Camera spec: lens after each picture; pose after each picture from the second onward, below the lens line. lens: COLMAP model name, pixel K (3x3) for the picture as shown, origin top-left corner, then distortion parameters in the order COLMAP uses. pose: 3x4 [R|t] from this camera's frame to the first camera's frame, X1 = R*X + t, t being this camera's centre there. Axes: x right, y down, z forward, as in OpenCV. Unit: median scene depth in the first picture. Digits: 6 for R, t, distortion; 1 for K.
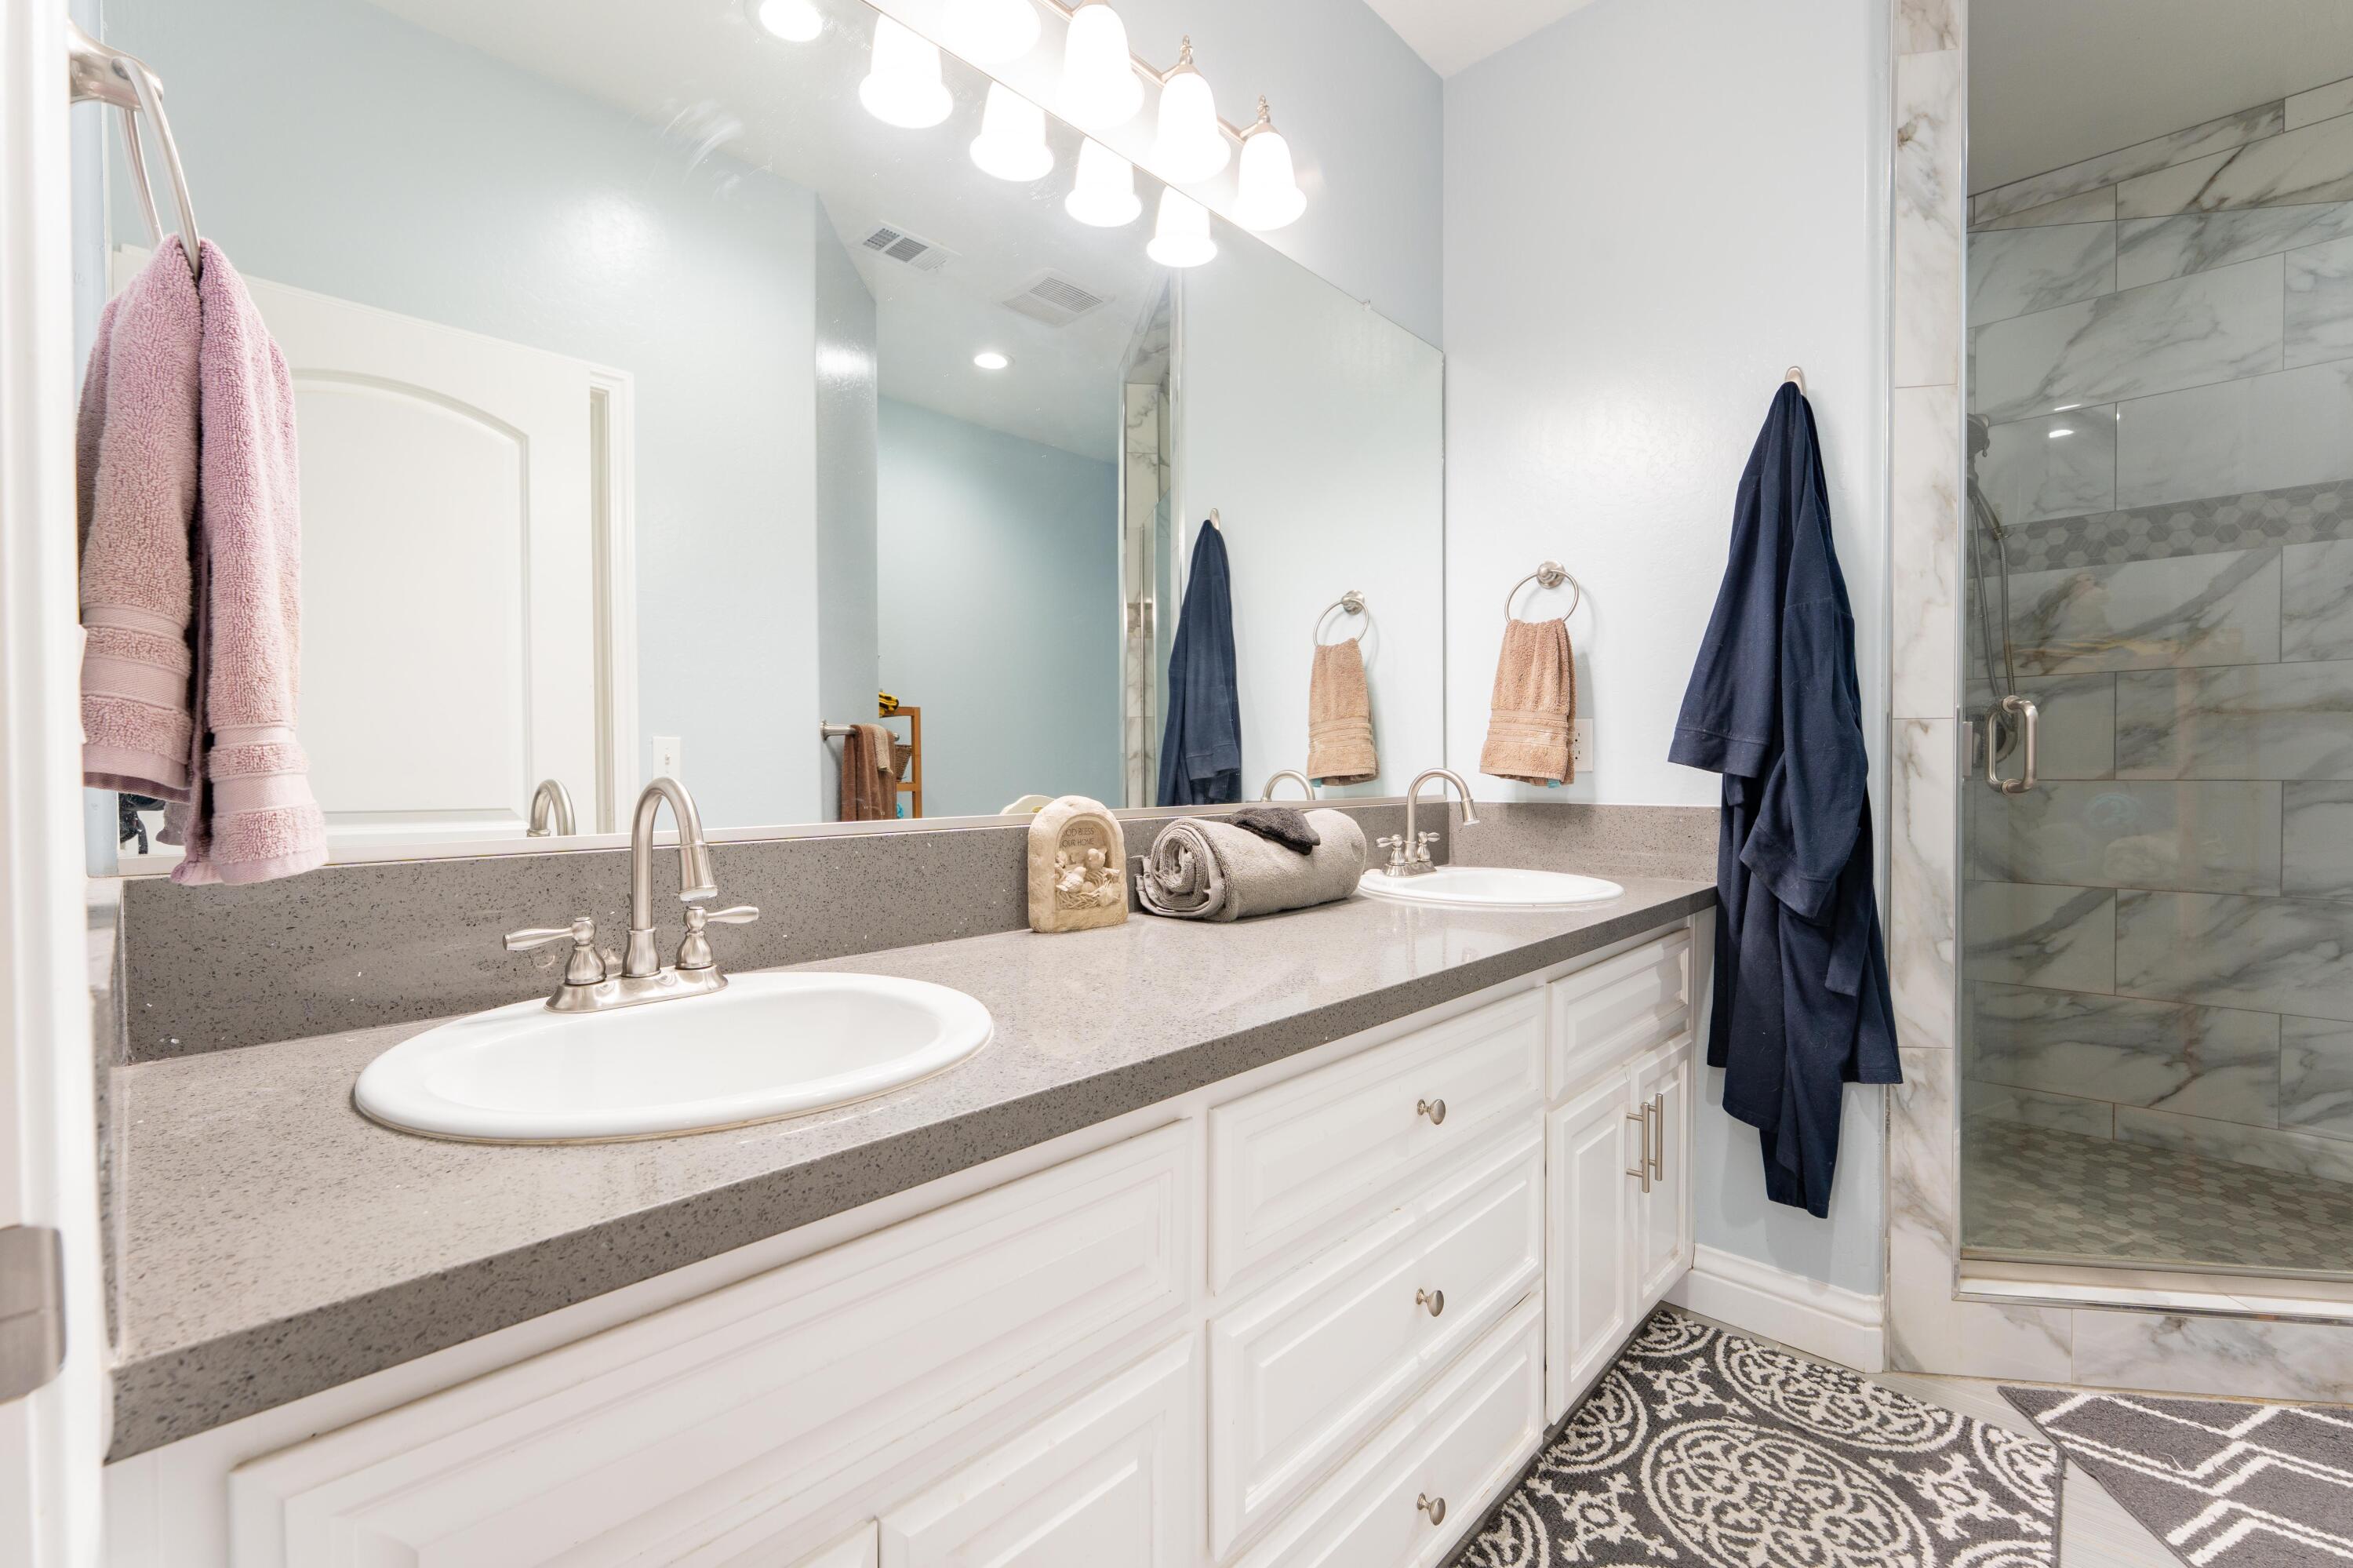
lens RADIAL K [[999.1, 0, 1146.0], [0, 999.1, 786.3], [0, 0, 1]] dist [-0.000869, -0.000102]
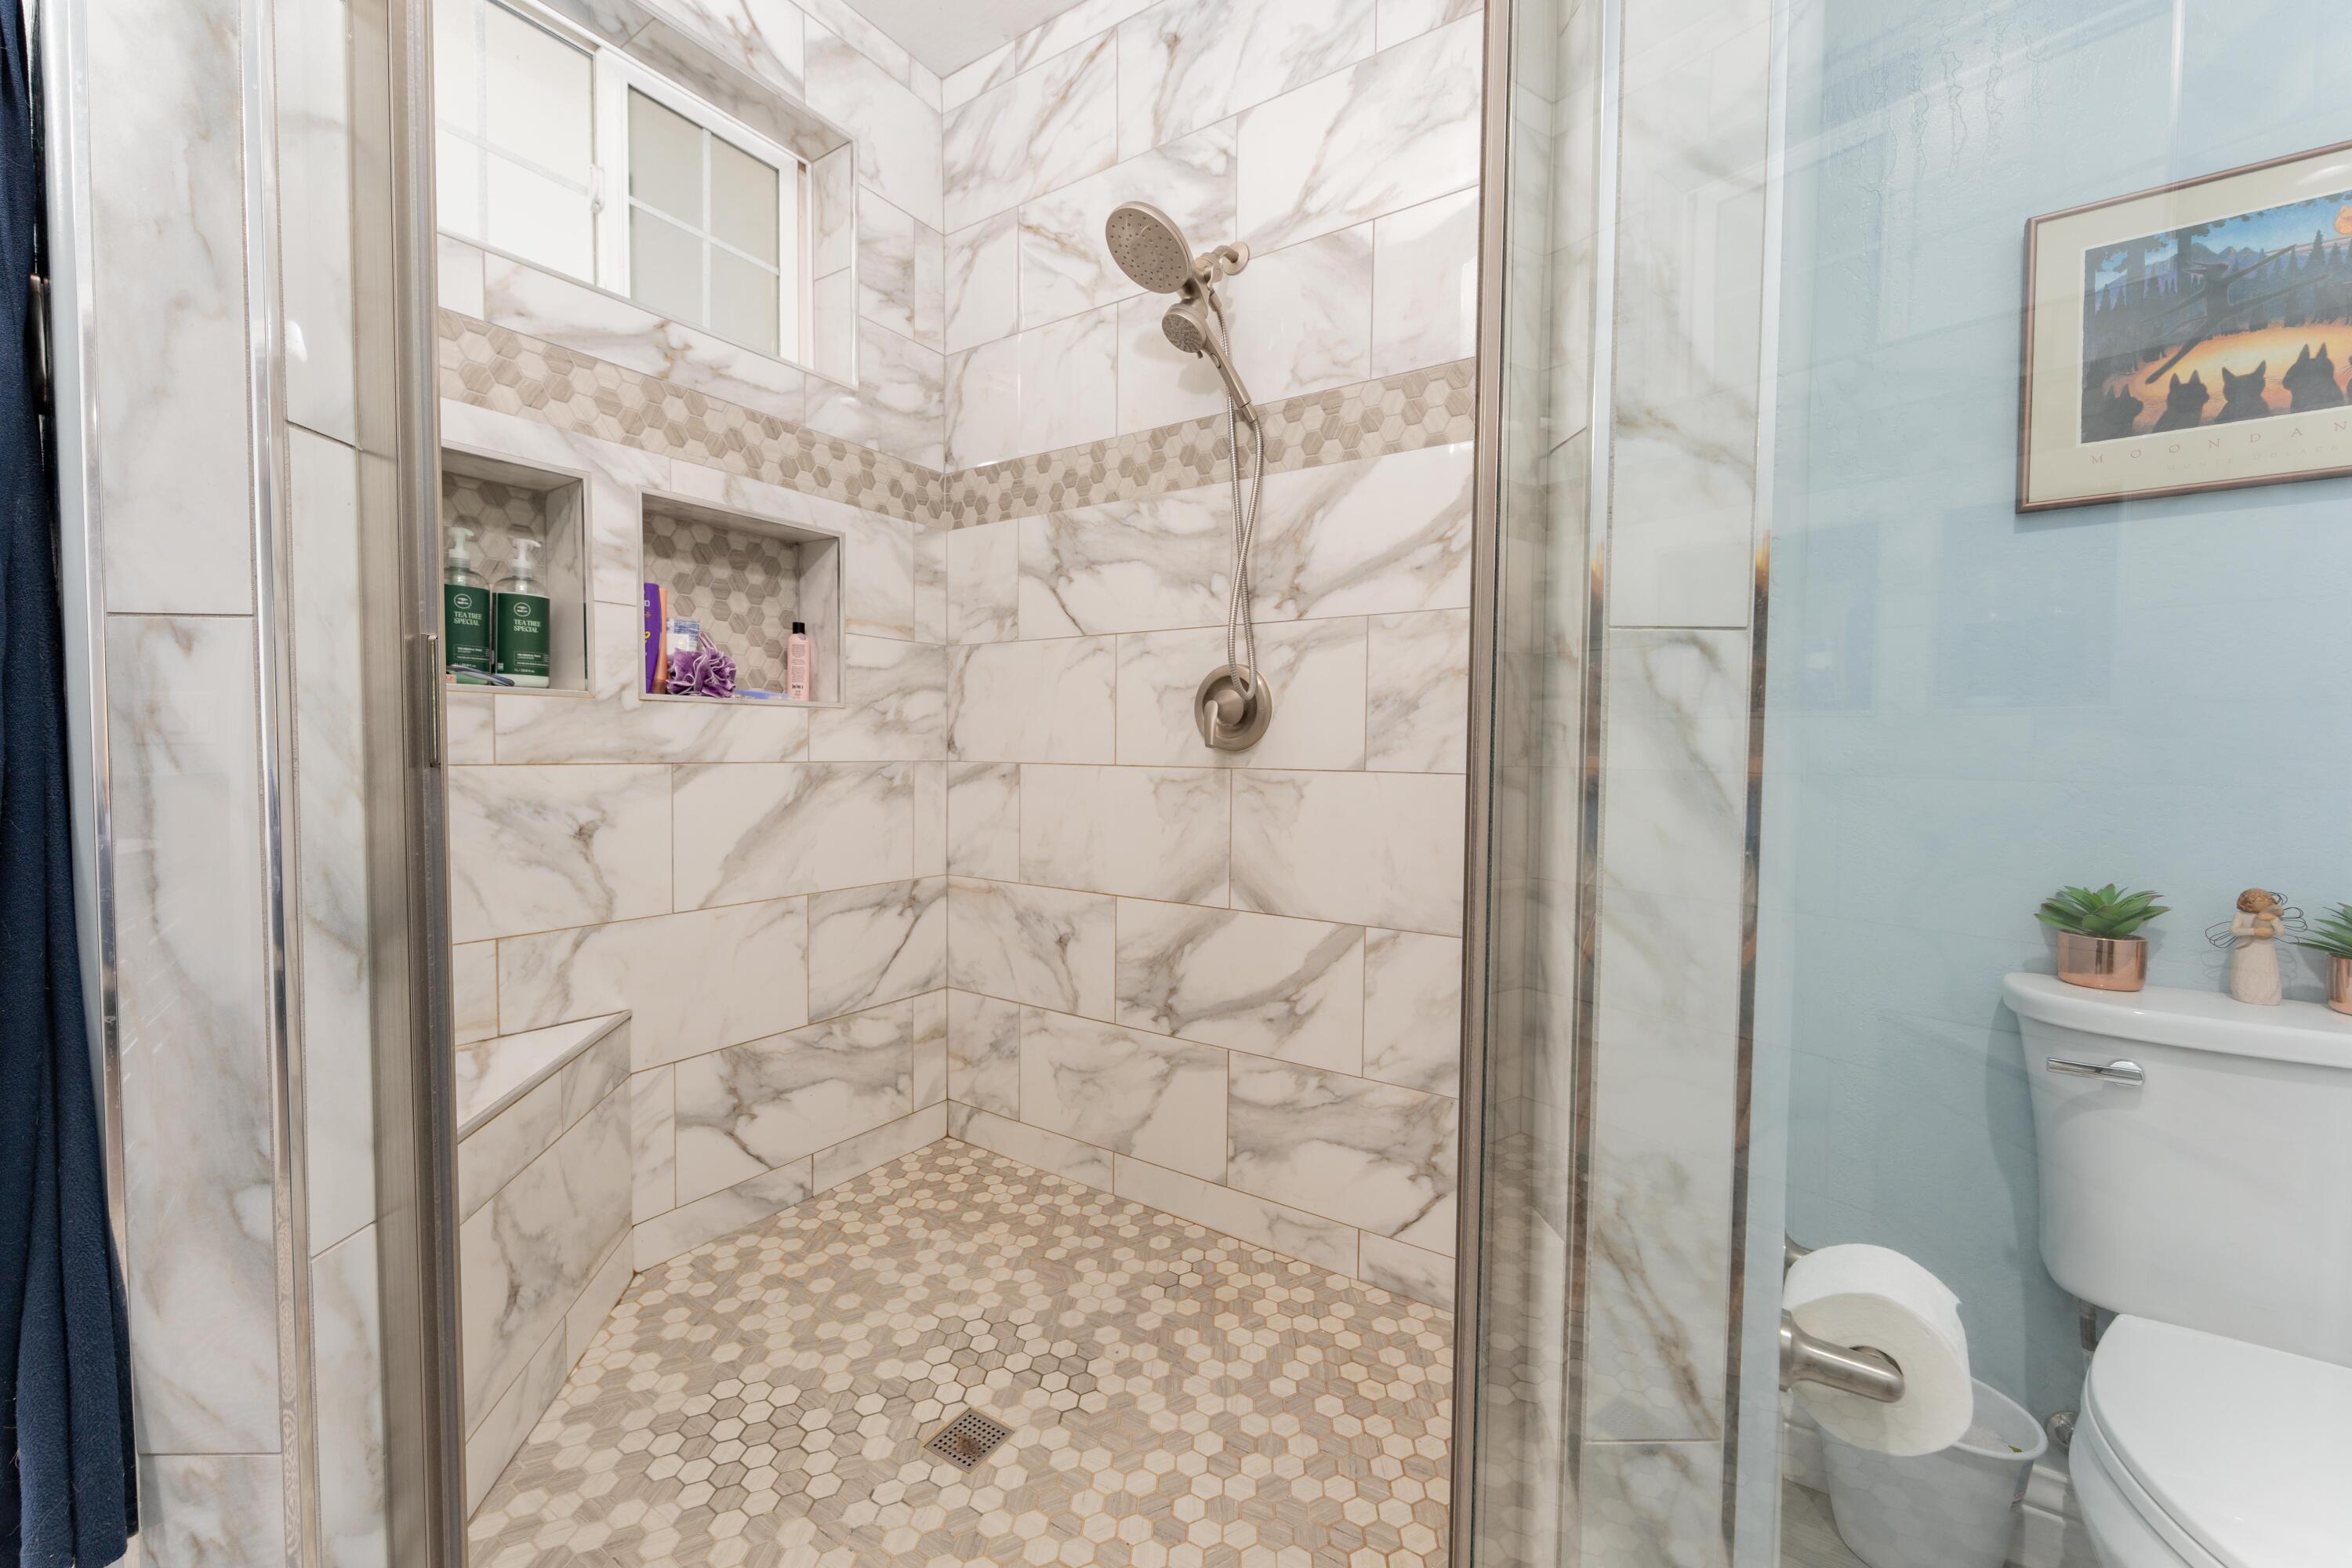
lens RADIAL K [[936.6, 0, 1176.0], [0, 936.6, 784.0], [0, 0, 1]] dist [-0.000031, -0.000979]
pose [[0.982741, 0.009302, 0.184755, 0.758816], [-0.013901, 0.999625, 0.023613, -0.011745], [-0.184466, -0.025774, 0.982501, 0.402912]]
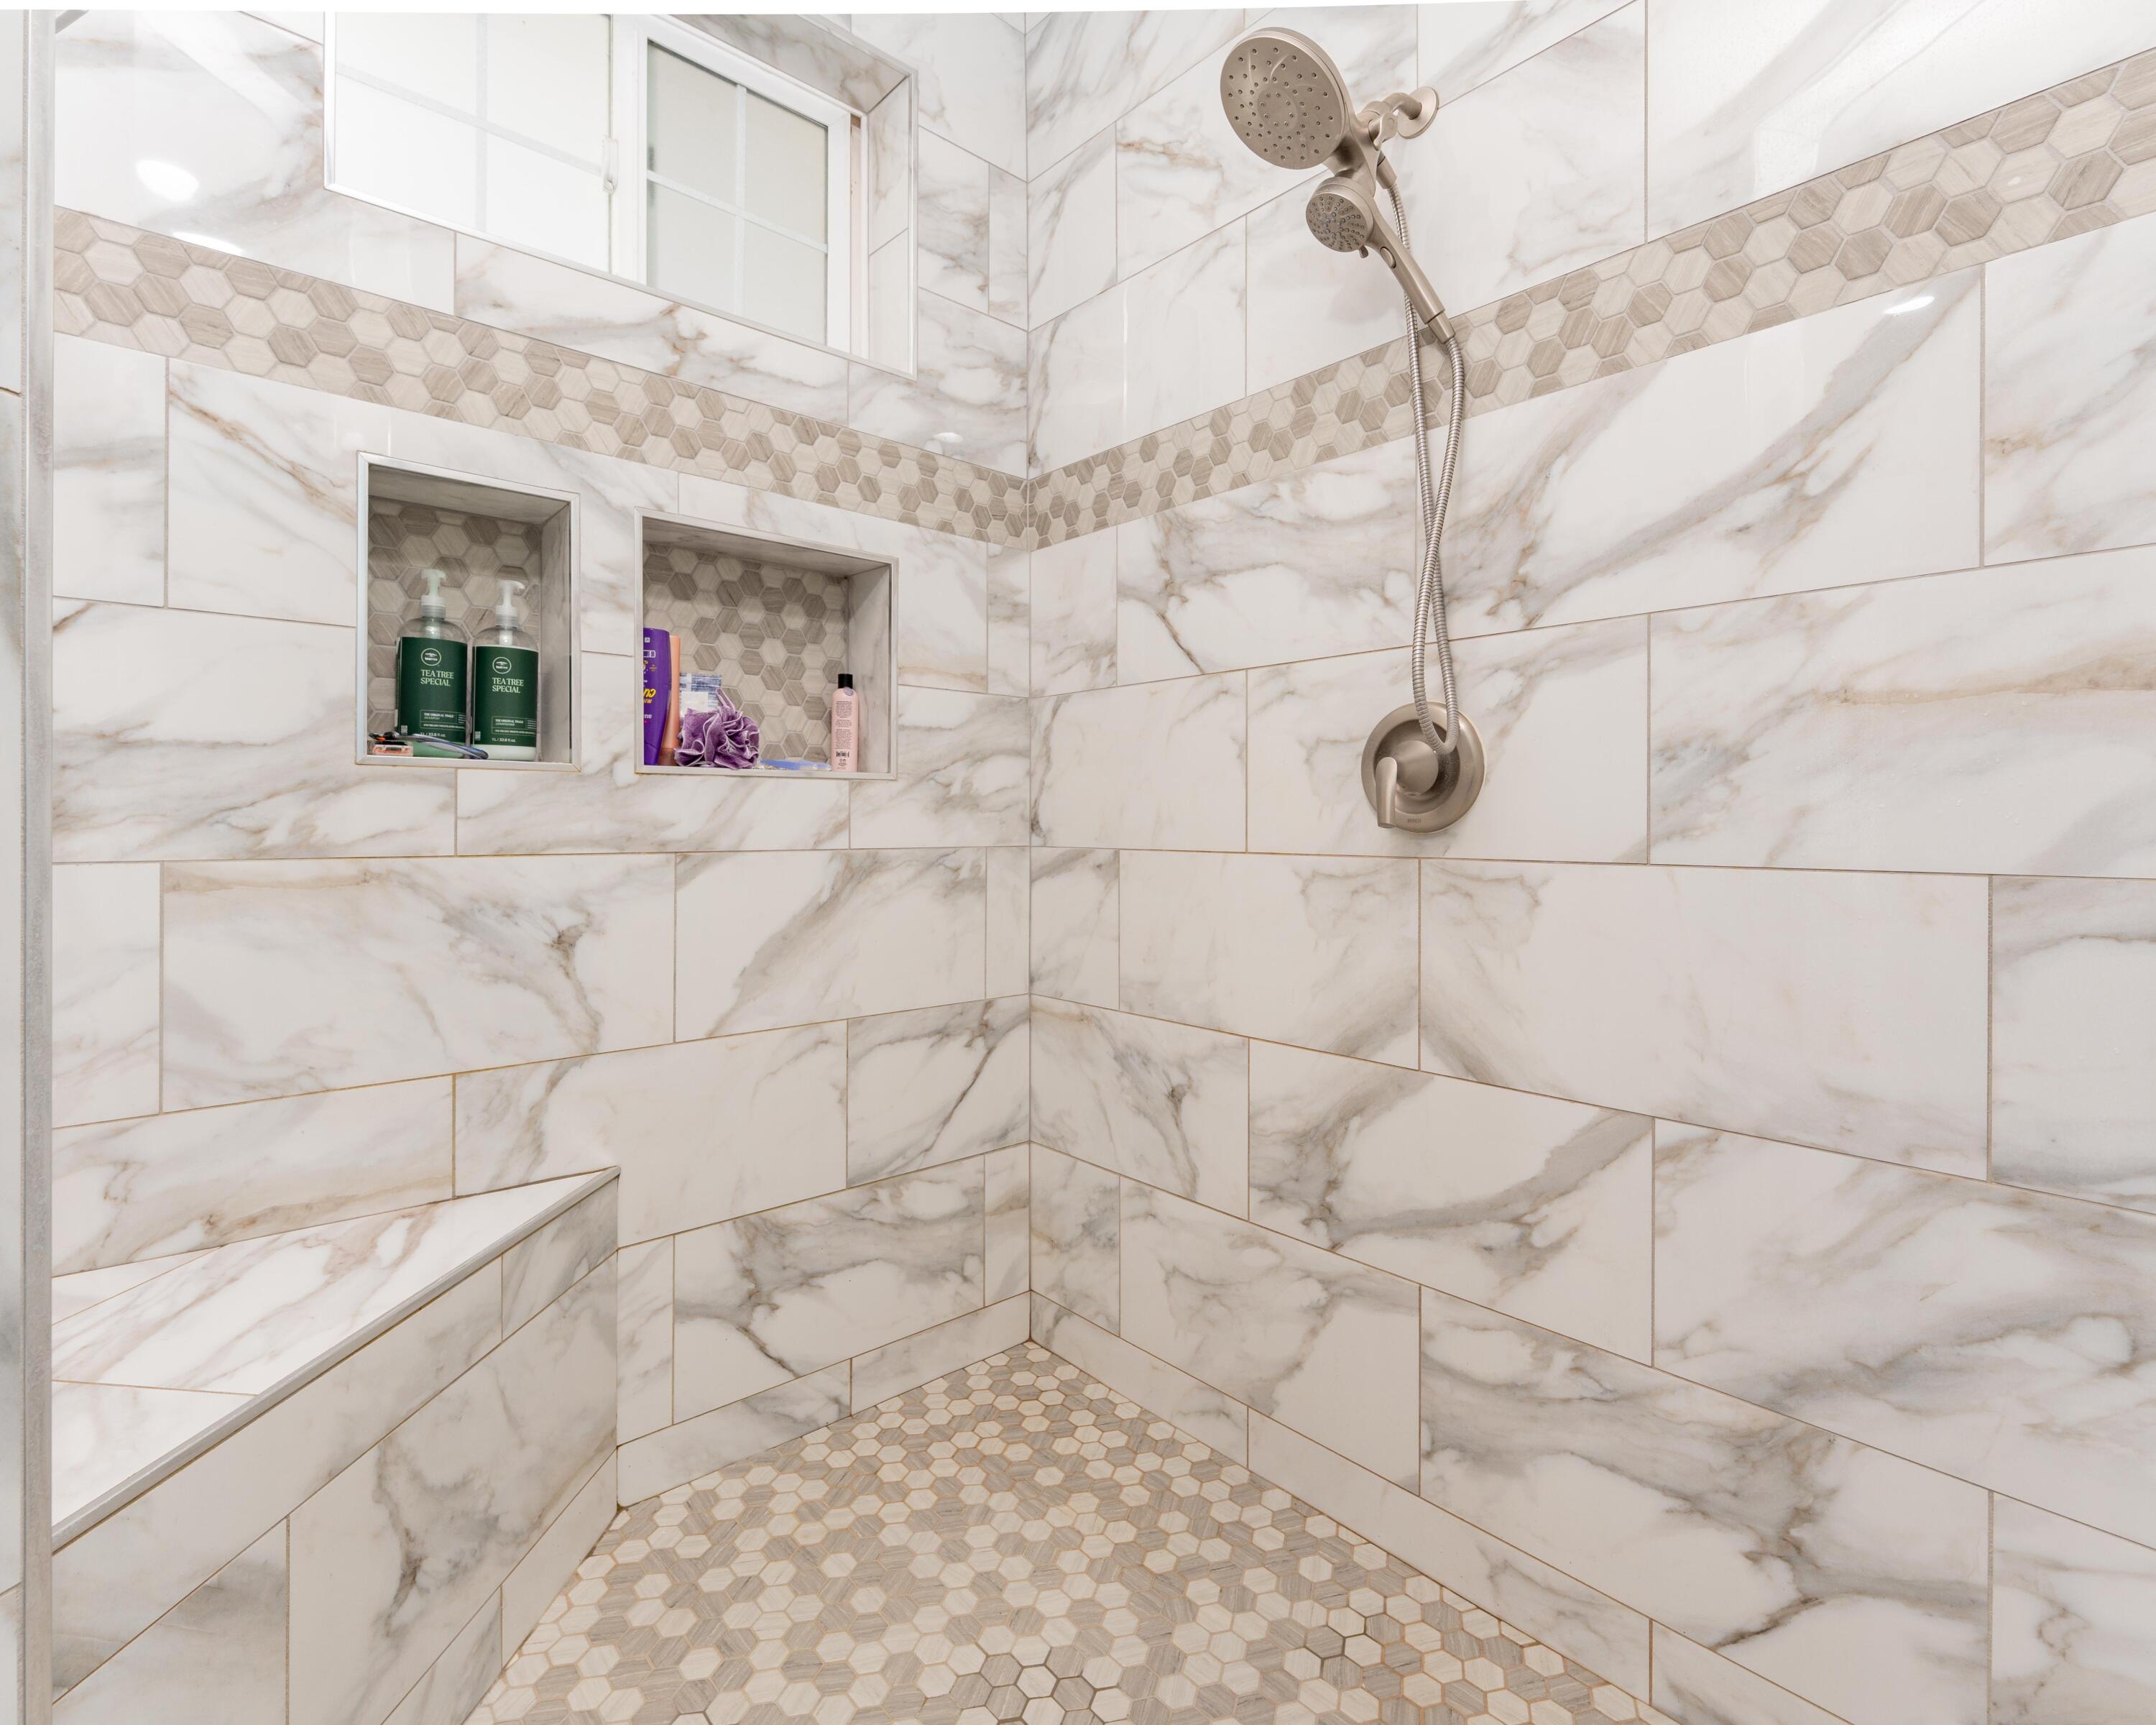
lens RADIAL K [[1061.3, 0, 1054.5], [0, 1061.3, 820.8], [0, 0, 1]] dist [-0.000670, -0.000269]
pose [[0.996576, 0.008184, -0.082273, 0.792861], [-0.009505, 0.999832, -0.015678, -0.016425], [0.082131, 0.016406, 0.996486, 0.550402]]
